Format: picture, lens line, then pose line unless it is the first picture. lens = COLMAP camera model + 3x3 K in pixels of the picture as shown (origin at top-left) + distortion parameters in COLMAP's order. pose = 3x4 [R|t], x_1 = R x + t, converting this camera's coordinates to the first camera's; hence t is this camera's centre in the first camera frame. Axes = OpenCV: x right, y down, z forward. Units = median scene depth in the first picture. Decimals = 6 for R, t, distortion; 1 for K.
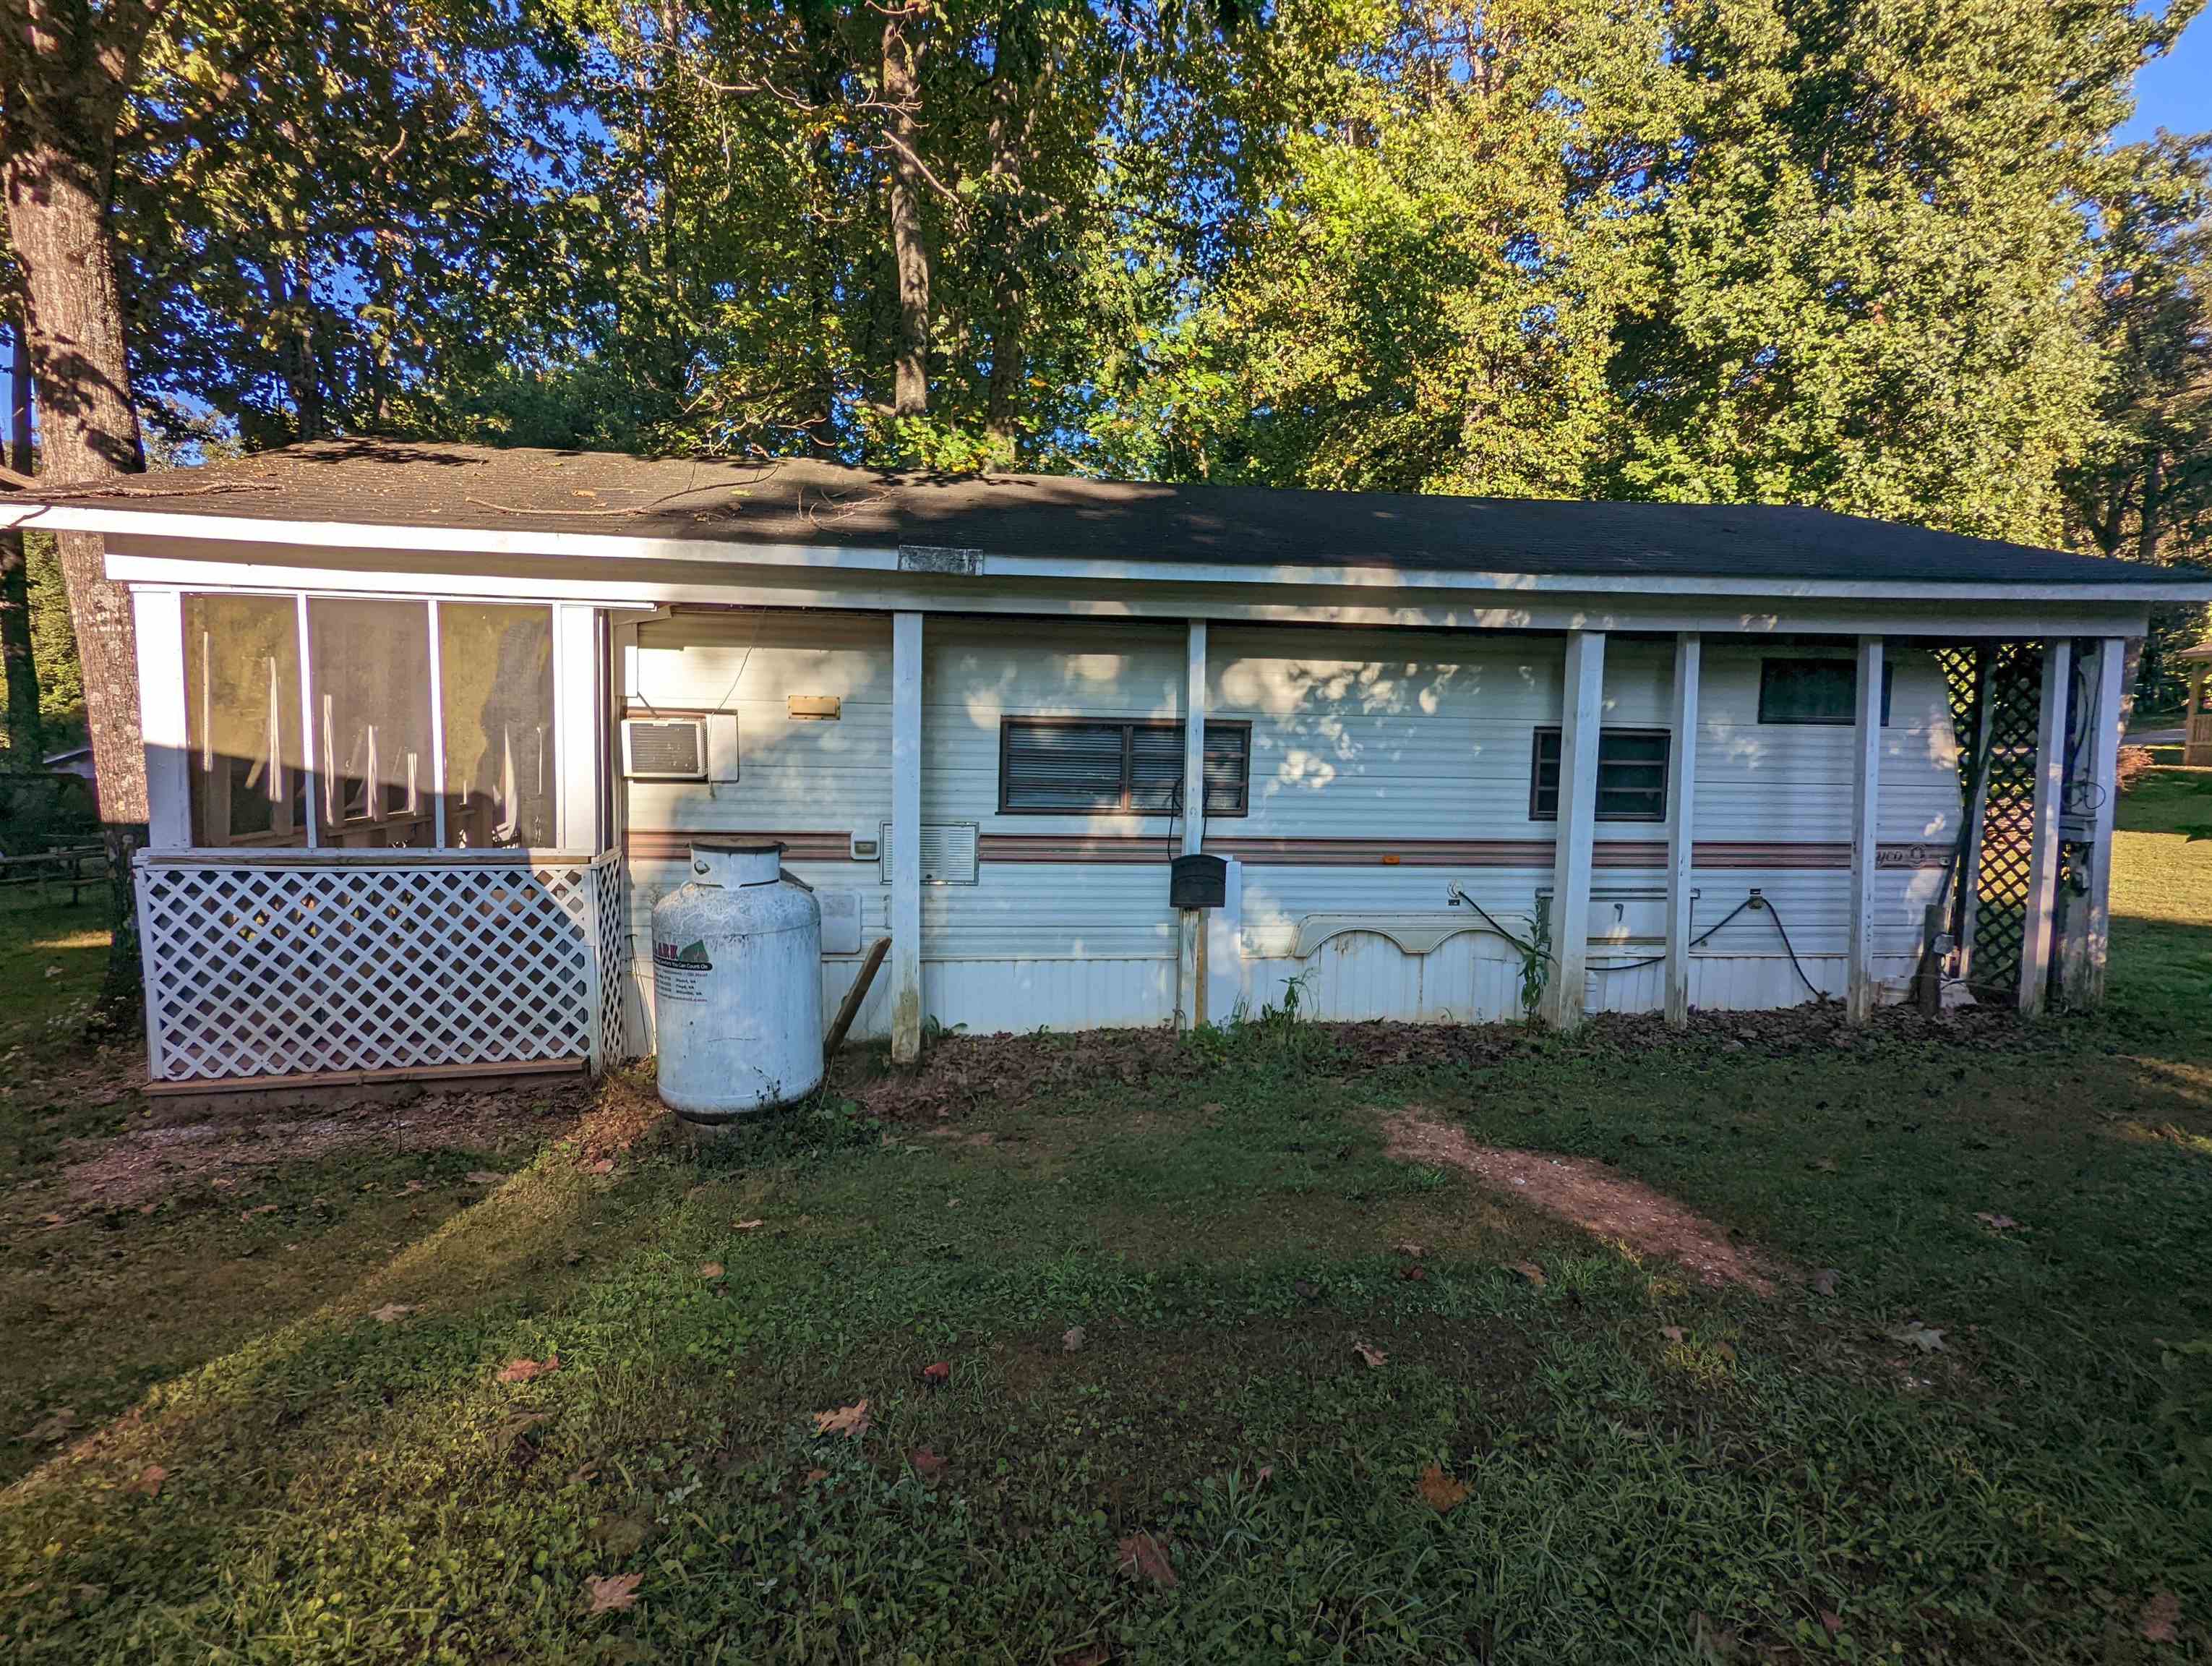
lens RADIAL K [[1045.1, 0, 1099.5], [0, 1045.1, 824.8], [0, 0, 1]] dist [0.003269, -0.006258]
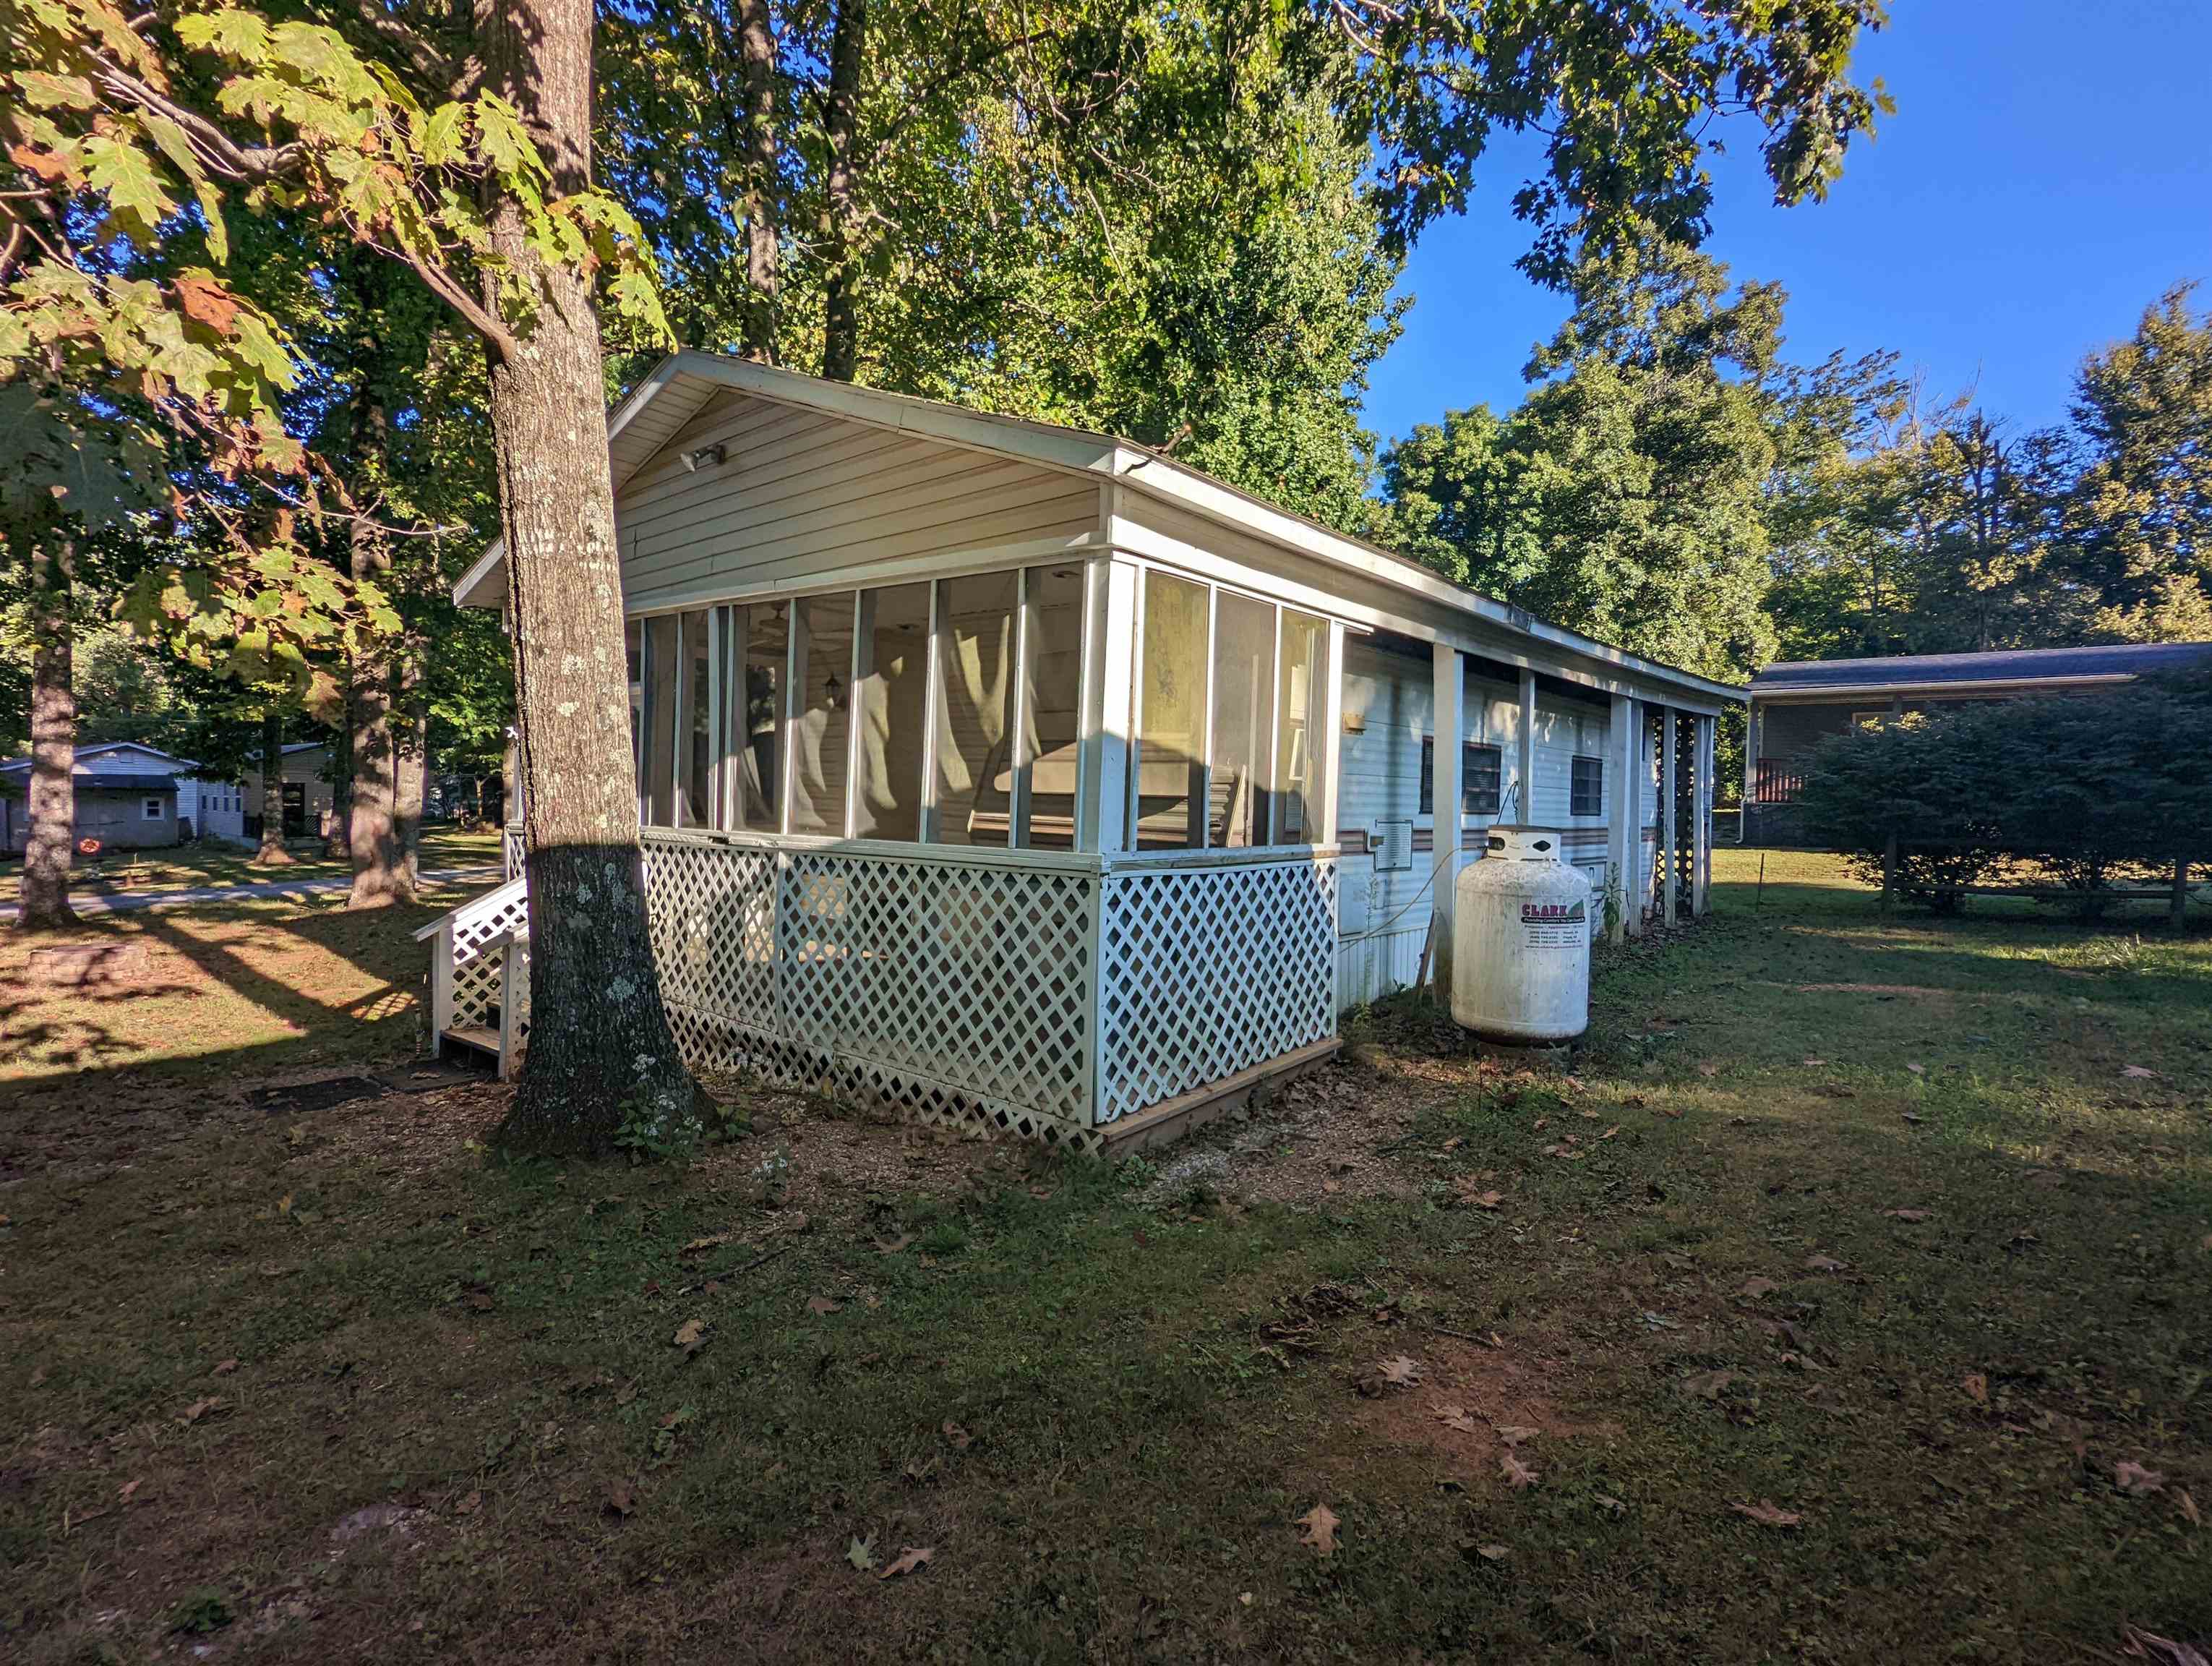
lens RADIAL K [[1045.1, 0, 1101.2], [0, 1045.1, 814.6], [0, 0, 1]] dist [0.003269, -0.006258]
pose [[0.772688, -0.013283, 0.634646, -1.137740], [0.043174, 0.998566, -0.031665, 0.014090], [-0.633315, 0.051867, 0.772154, 0.256203]]
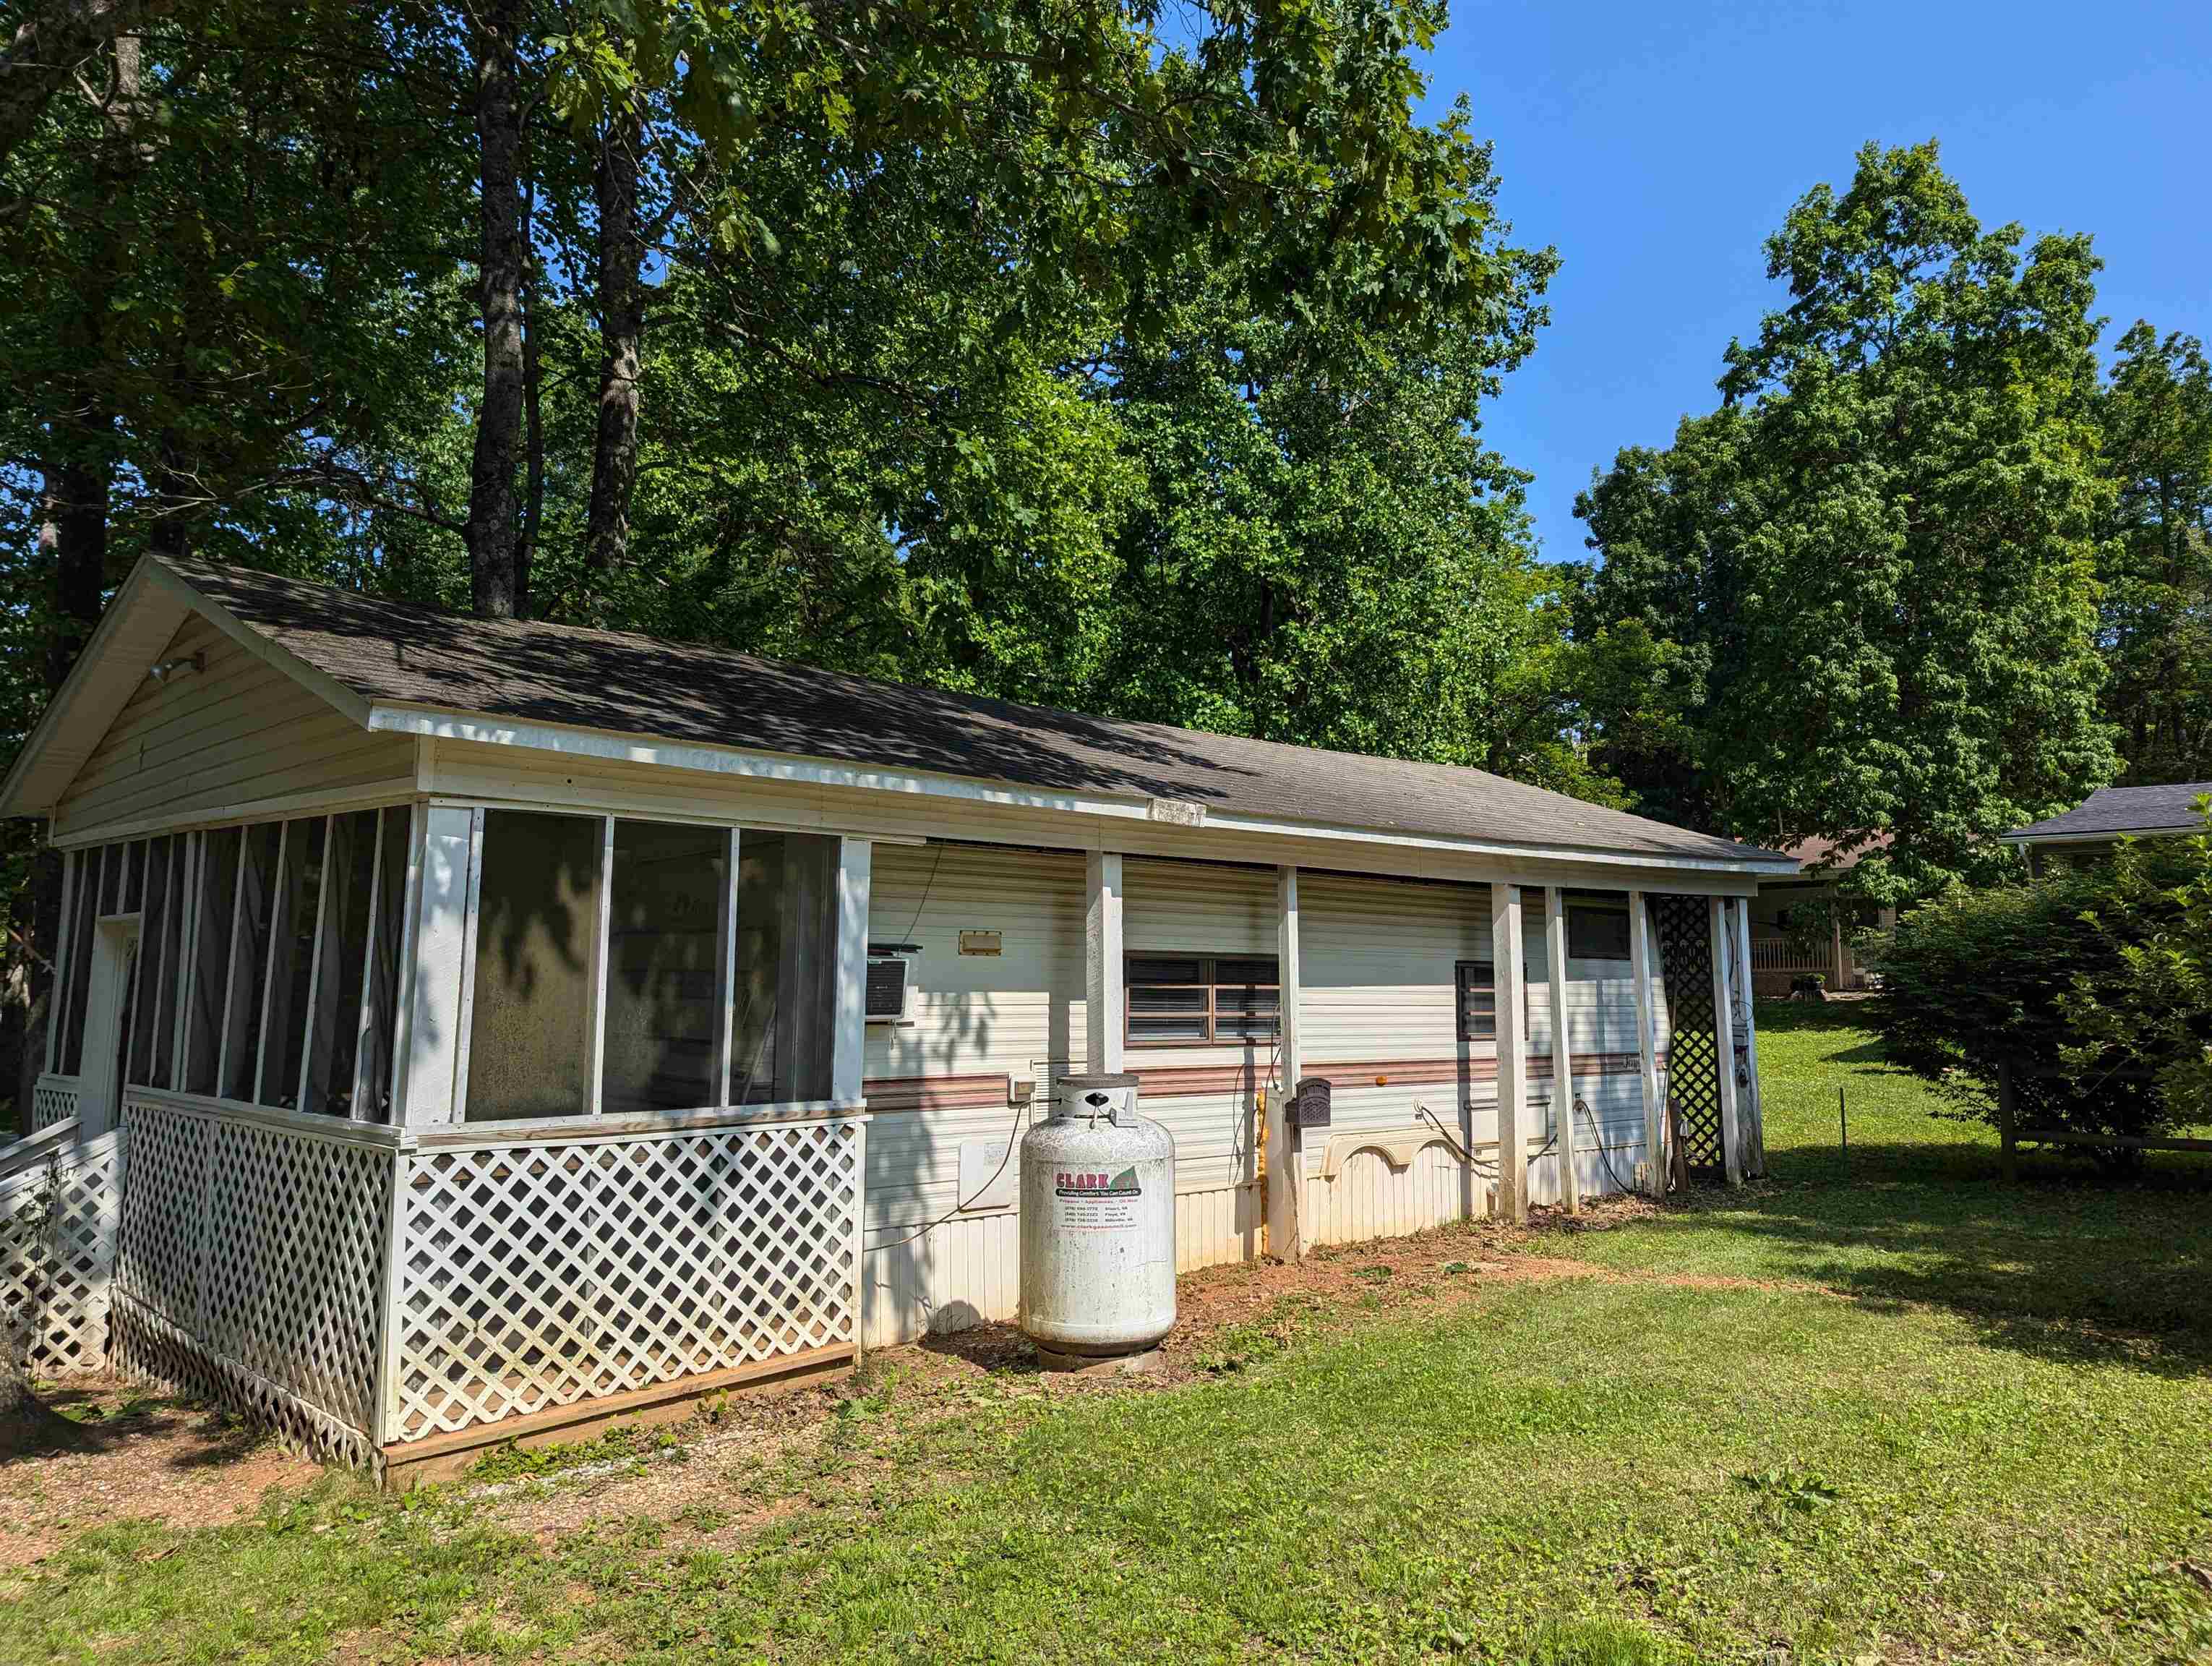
lens RADIAL K [[1531.8, 0, 1120.8], [0, 1531.8, 818.6], [0, 0, 1]] dist [0.045077, -0.004947]
pose [[0.824986, 0.047917, 0.563119, -0.883696], [0.054599, 0.984981, -0.163802, 0.011424], [-0.562510, 0.165880, 0.809979, -0.215284]]
